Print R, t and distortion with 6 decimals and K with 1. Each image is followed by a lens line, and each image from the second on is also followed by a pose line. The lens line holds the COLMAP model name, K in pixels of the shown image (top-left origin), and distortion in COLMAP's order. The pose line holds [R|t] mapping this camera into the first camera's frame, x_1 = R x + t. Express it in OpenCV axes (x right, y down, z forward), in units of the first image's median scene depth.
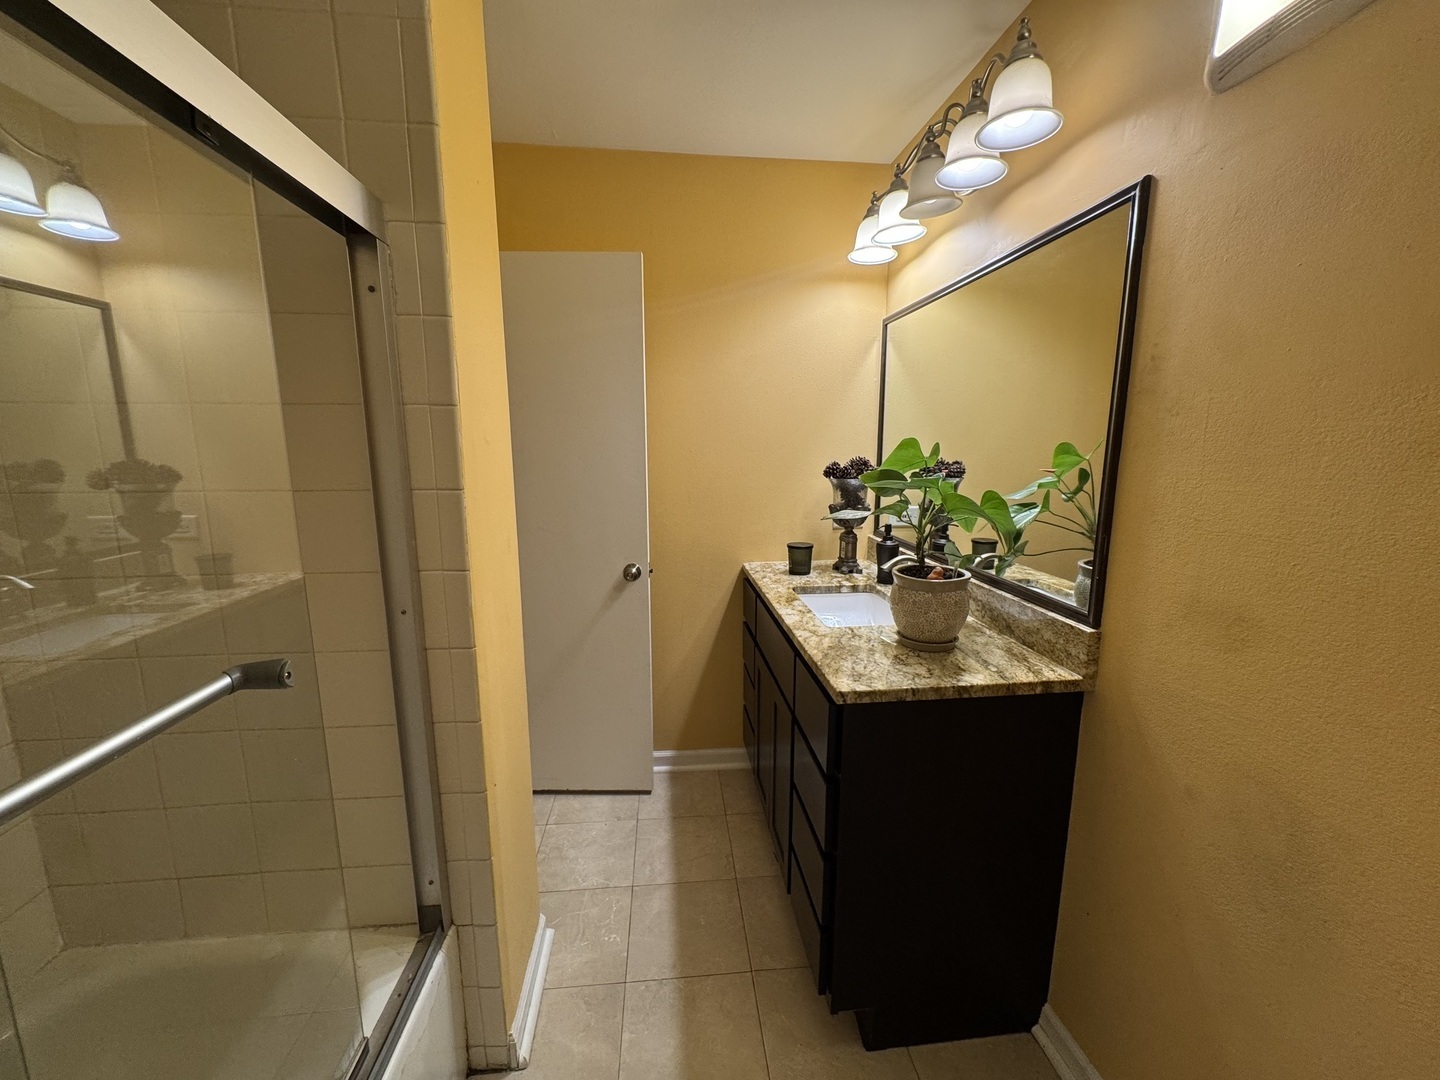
lens RADIAL K [[574.3, 0, 718.6], [0, 574.3, 540.0], [0, 0, 1]] dist [0.001481, 0.000297]
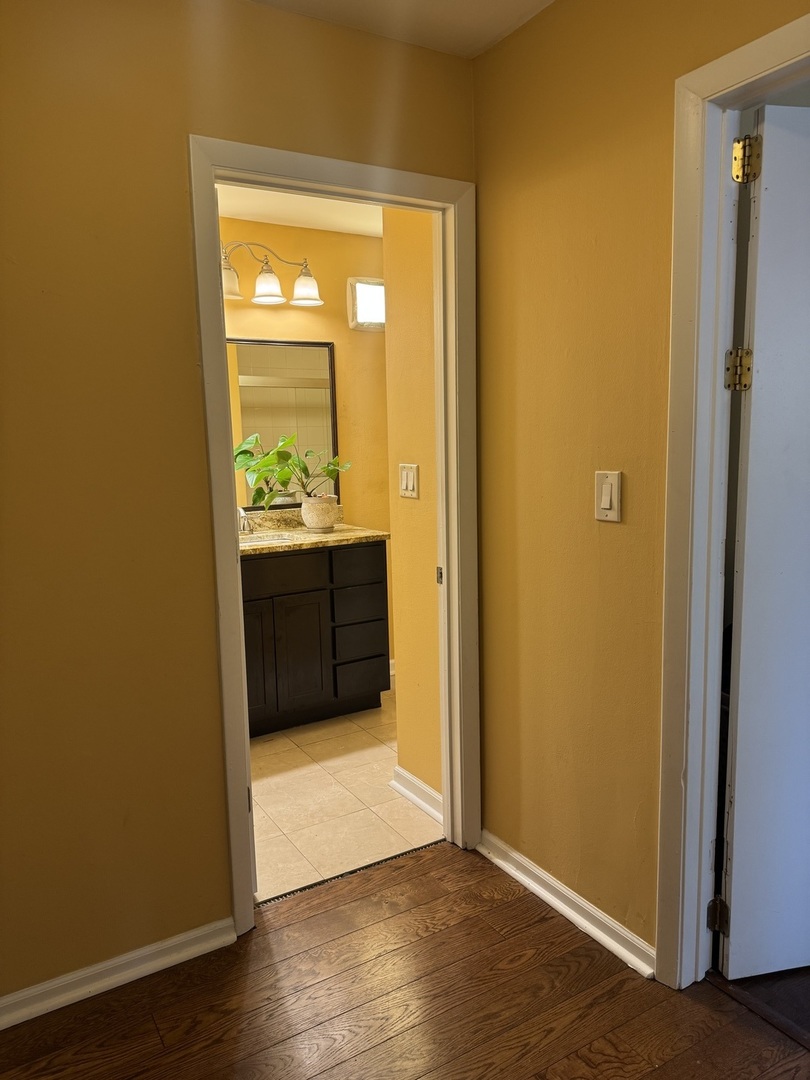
lens RADIAL K [[763.6, 0, 396.6], [0, 763.6, 544.8], [0, 0, 1]] dist [0.069493, 0.000919]
pose [[-0.423072, -0.117275, 0.898475, -2.204103], [0.176543, 0.961916, 0.208686, -0.296056], [-0.888731, 0.246909, -0.386255, 1.814654]]
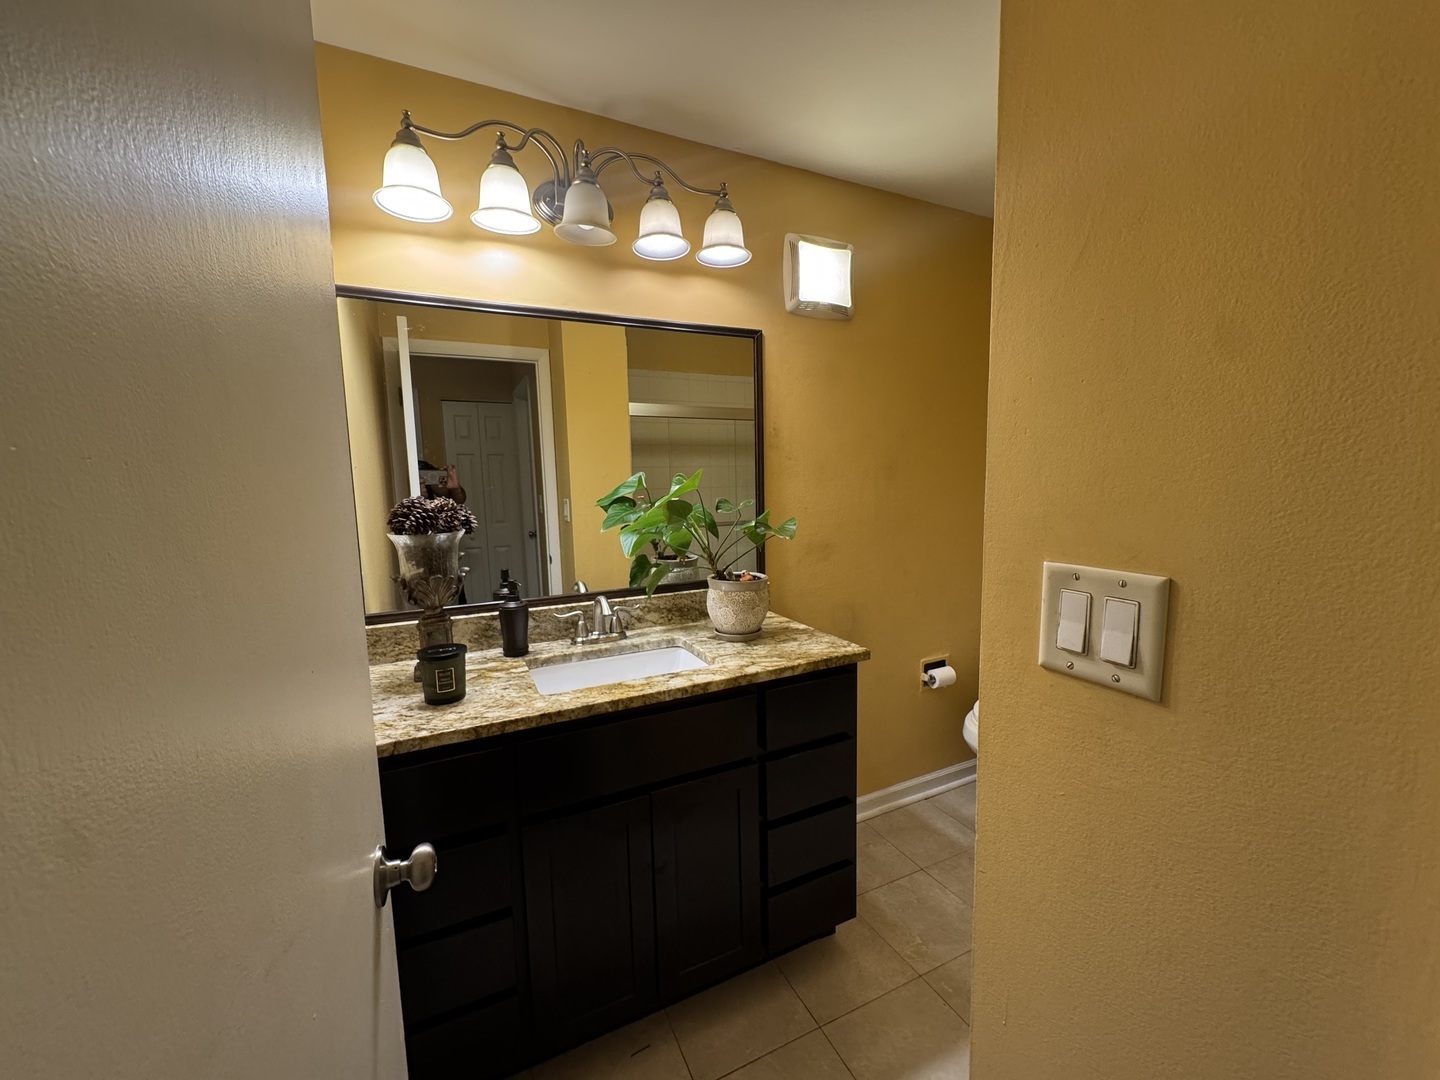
lens RADIAL K [[574.3, 0, 725.3], [0, 574.3, 542.2], [0, 0, 1]] dist [0.001481, 0.000297]
pose [[-0.351416, -0.094336, 0.931454, -0.740930], [0.174057, 0.970982, 0.164007, -0.216805], [-0.919897, 0.219761, -0.324799, 1.368749]]
